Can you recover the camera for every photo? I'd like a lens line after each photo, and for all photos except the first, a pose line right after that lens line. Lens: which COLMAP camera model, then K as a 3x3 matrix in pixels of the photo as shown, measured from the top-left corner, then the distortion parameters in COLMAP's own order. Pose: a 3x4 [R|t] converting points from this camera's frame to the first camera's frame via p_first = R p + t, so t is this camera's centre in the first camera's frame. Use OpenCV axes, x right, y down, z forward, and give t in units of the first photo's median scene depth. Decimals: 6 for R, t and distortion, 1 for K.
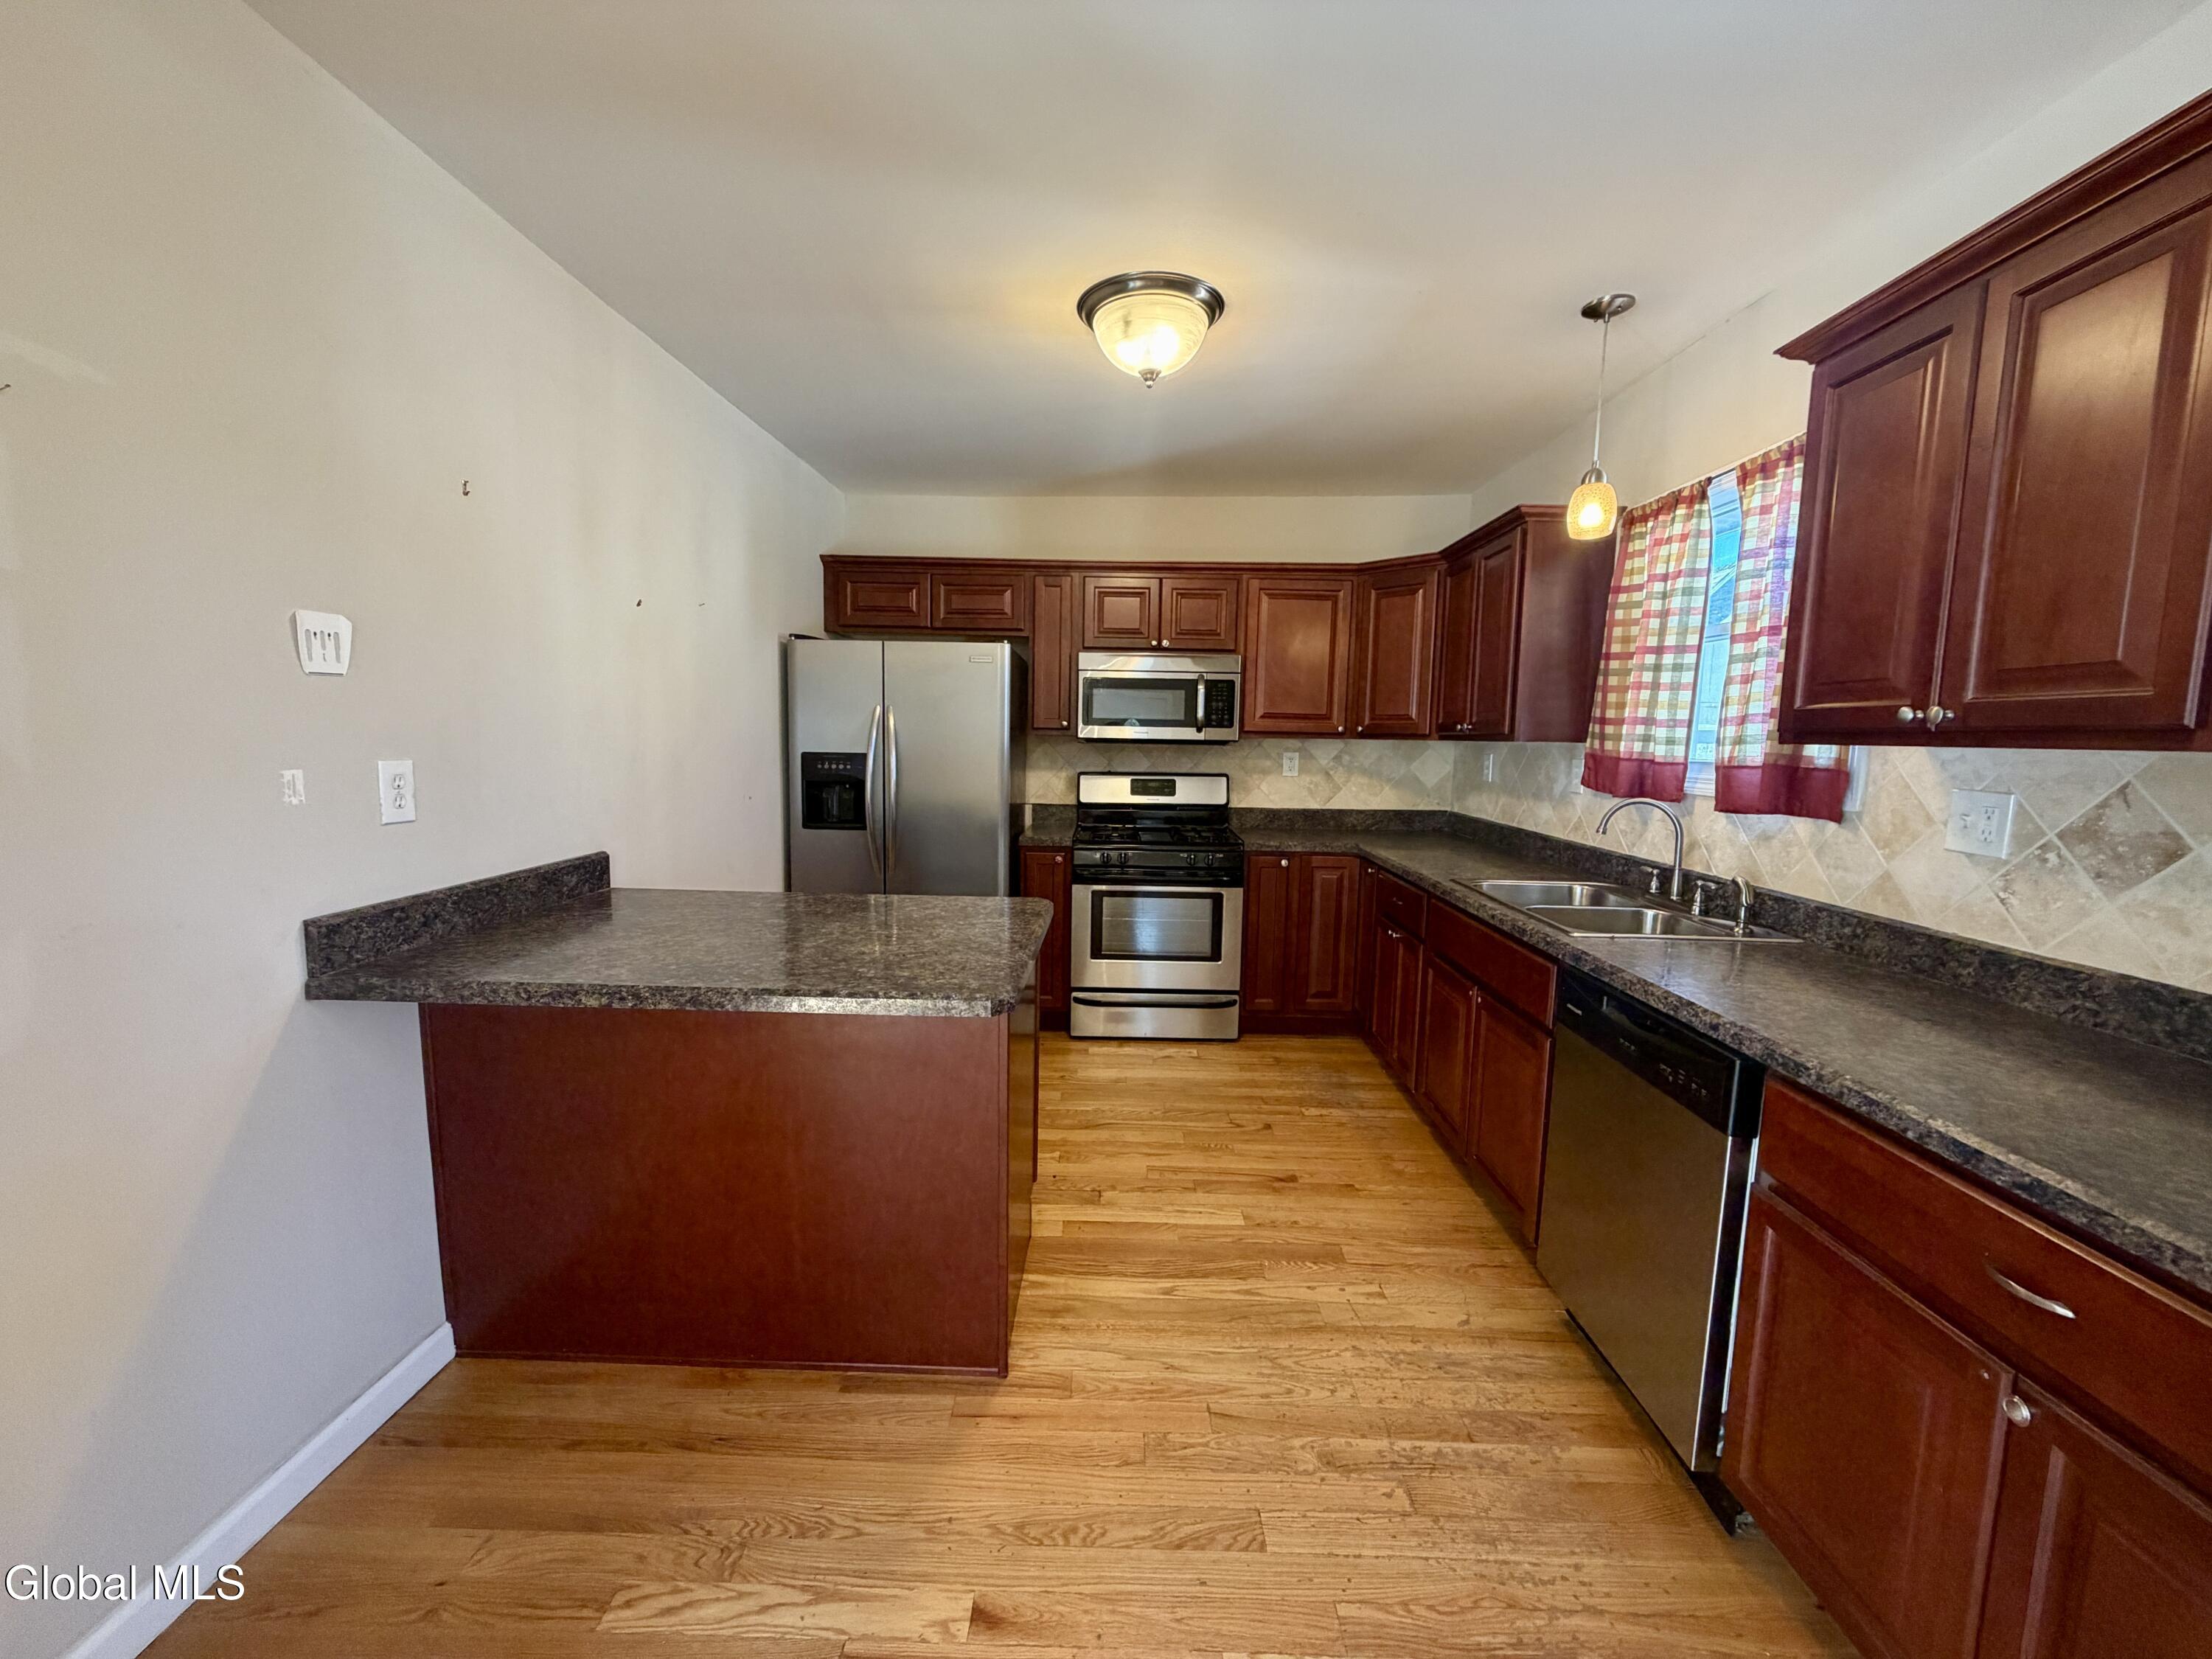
lens RADIAL K [[882.2, 0, 1106.0], [0, 882.2, 829.5], [0, 0, 1]] dist [0.000434, 0.000127]
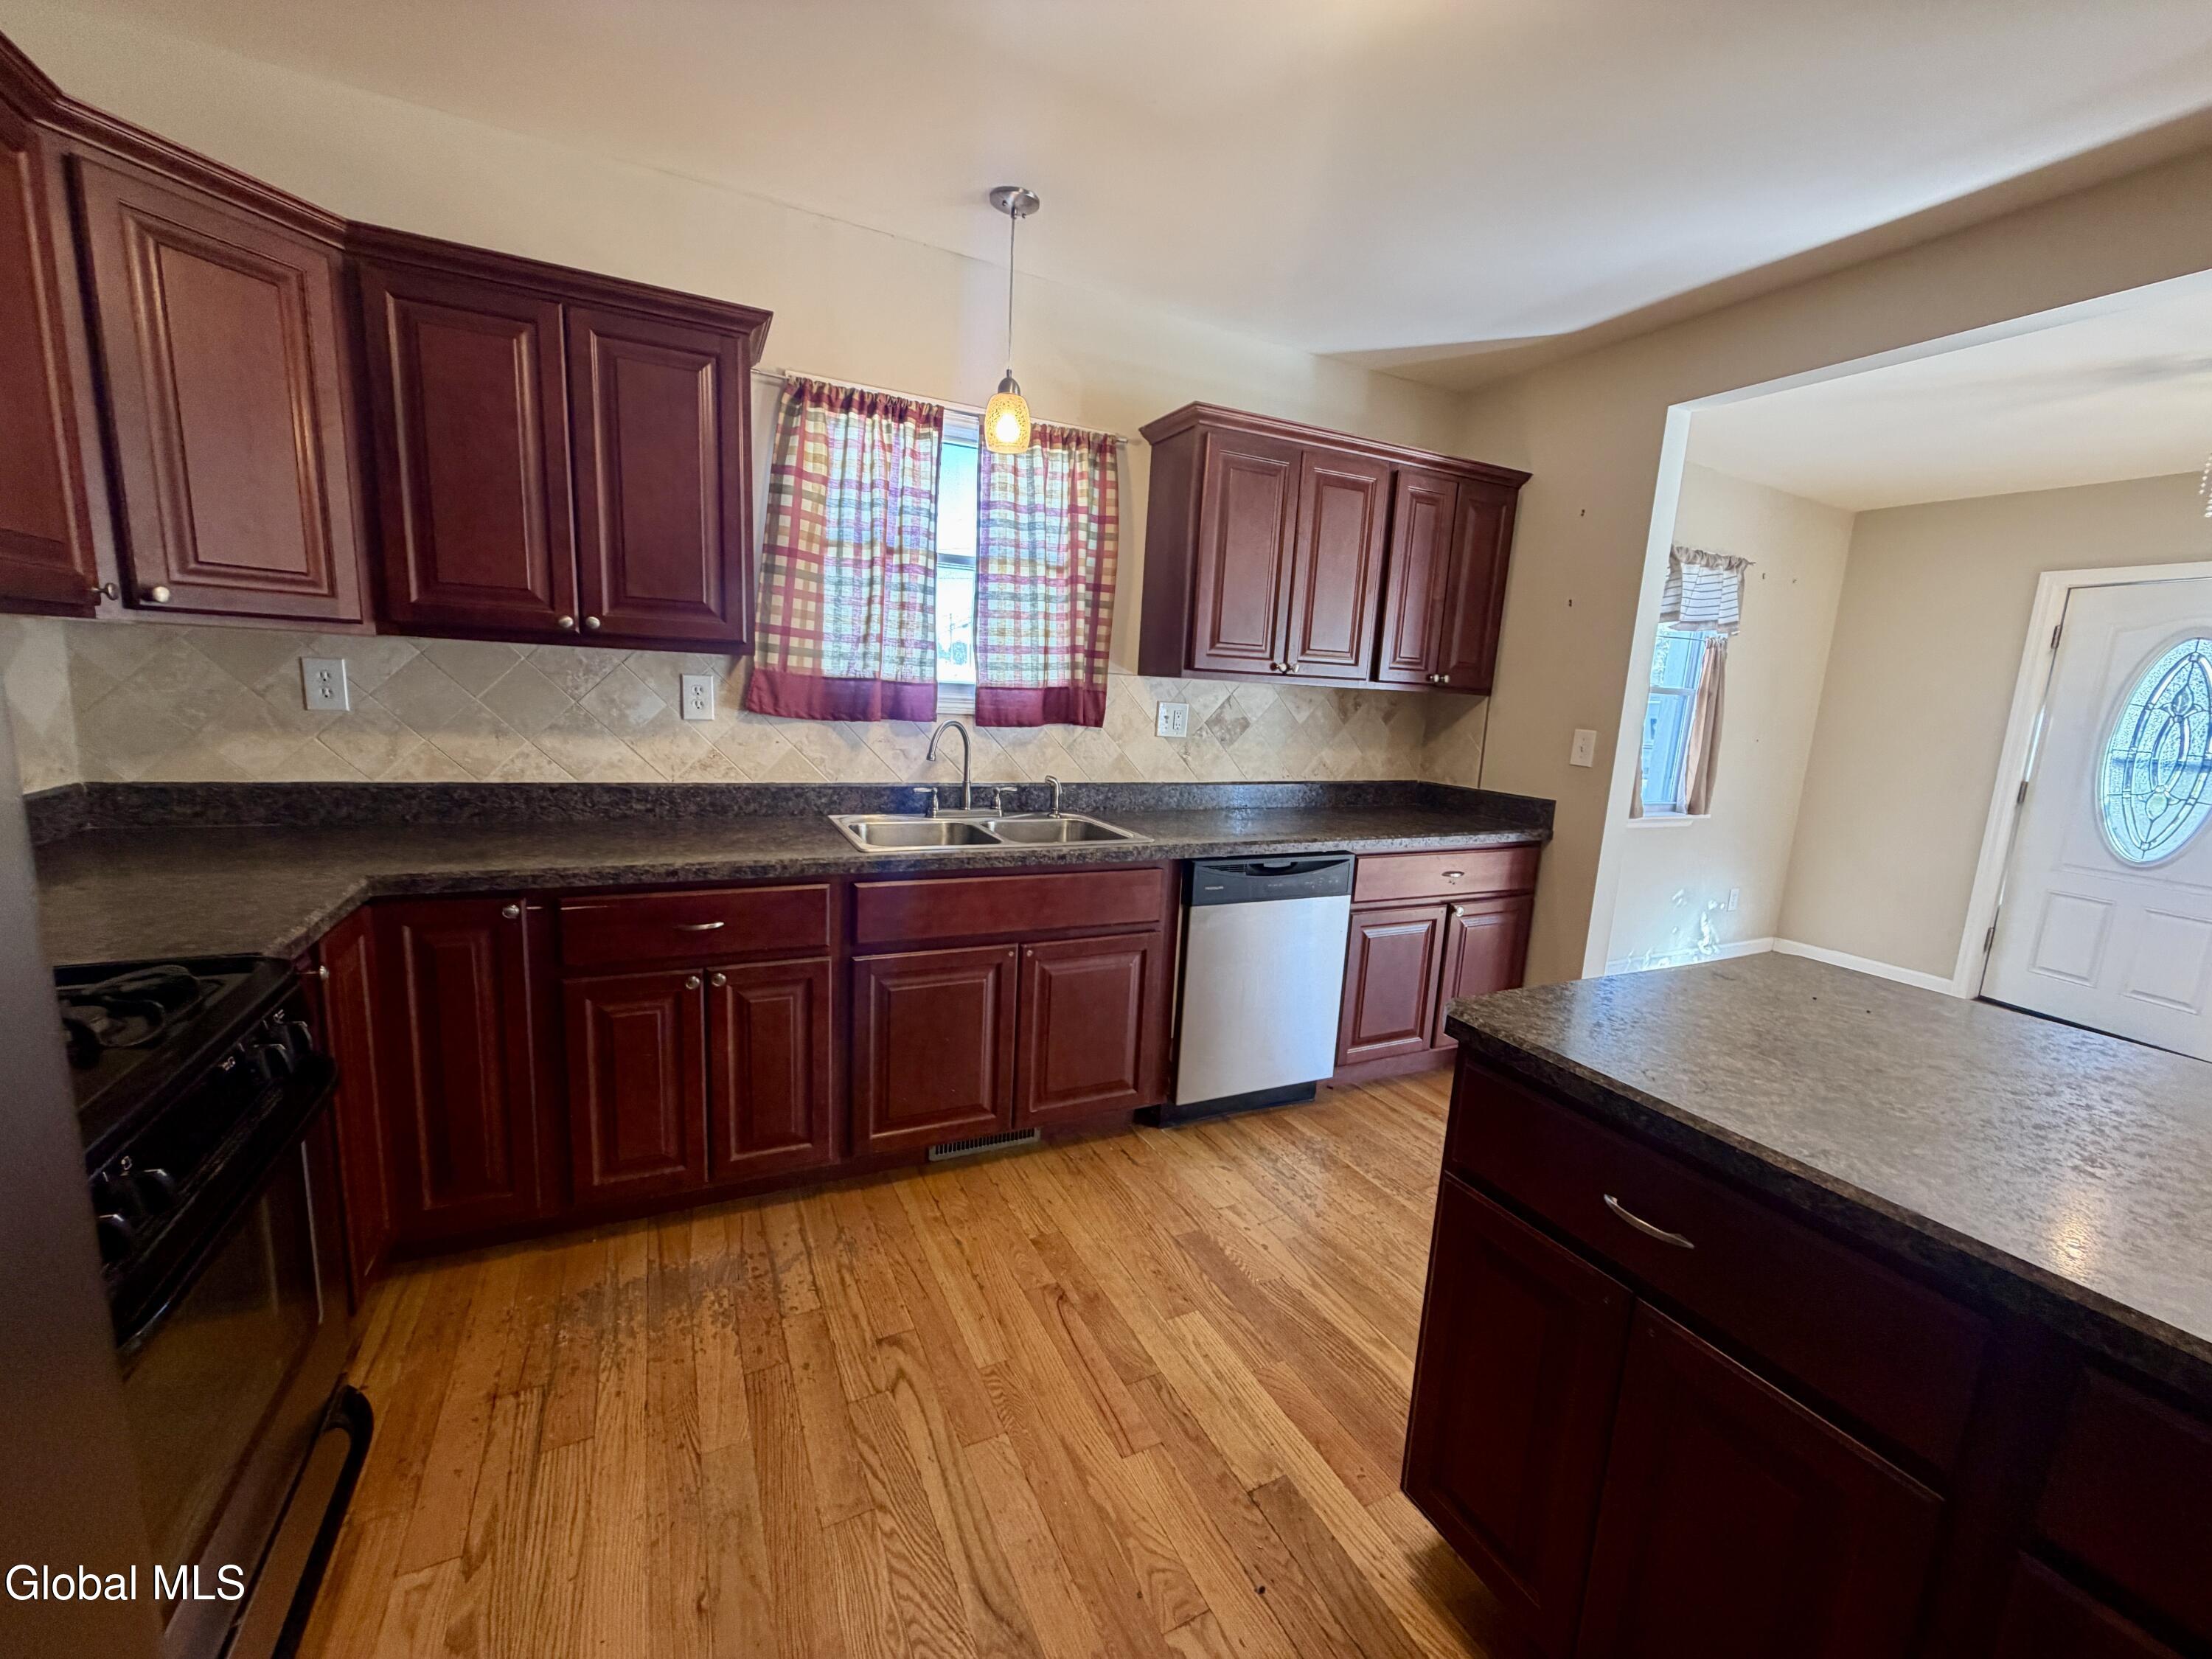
lens RADIAL K [[882.2, 0, 1106.0], [0, 882.2, 829.5], [0, 0, 1]] dist [0.000434, 0.000127]
pose [[-0.460029, -0.181051, 0.869249, -0.375202], [0.038261, 0.974038, 0.223126, -0.129061], [-0.887079, 0.135903, -0.441158, 1.266436]]
